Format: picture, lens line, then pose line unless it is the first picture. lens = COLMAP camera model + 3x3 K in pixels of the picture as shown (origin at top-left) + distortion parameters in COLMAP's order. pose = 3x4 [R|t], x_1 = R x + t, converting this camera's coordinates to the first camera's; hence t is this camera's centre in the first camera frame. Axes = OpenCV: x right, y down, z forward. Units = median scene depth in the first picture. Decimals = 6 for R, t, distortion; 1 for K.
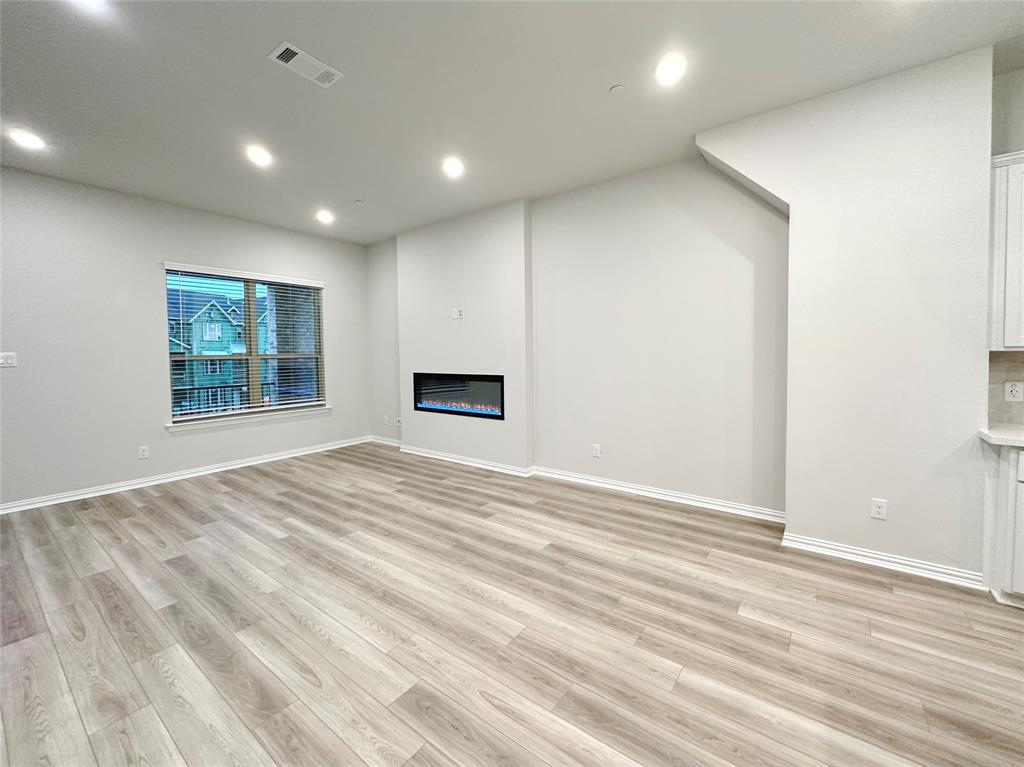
lens RADIAL K [[442.0, 0, 509.7], [0, 442.0, 356.7], [0, 0, 1]] dist [0.000465, 0.000124]
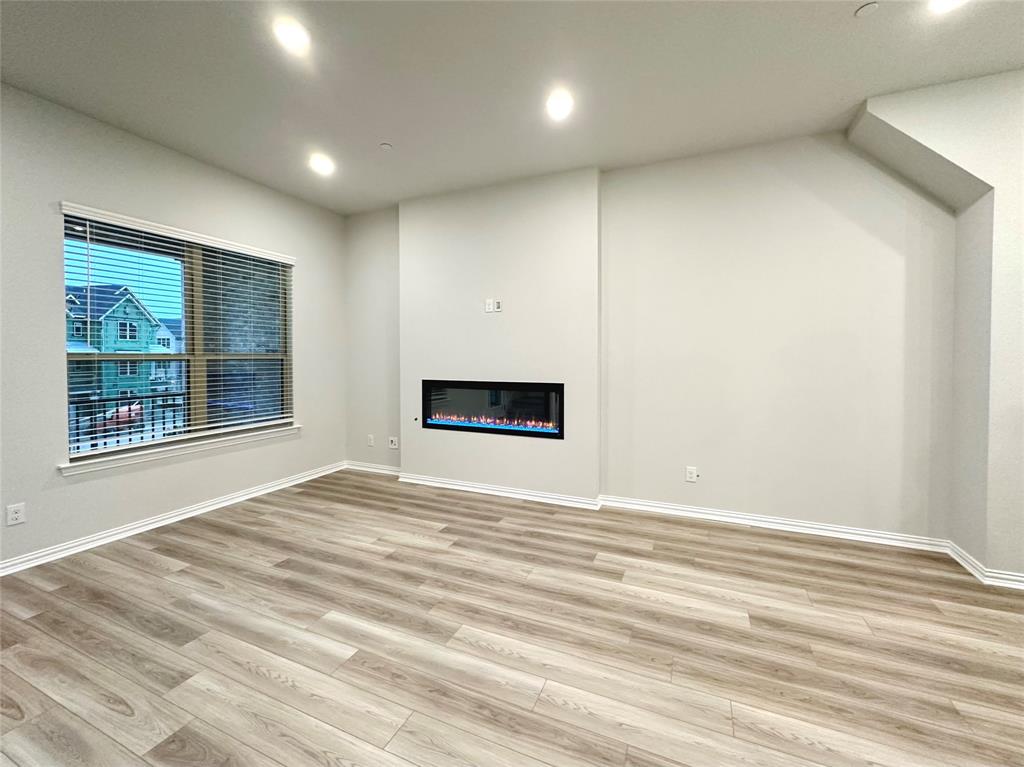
lens RADIAL K [[443.2, 0, 511.2], [0, 443.2, 361.0], [0, 0, 1]] dist [-0.002552, 0.000289]
pose [[0.970691, 0.010496, 0.240103, -0.356368], [-0.010173, 0.999945, -0.002587, 0.004210], [-0.240117, 0.000068, 0.970744, 0.285719]]
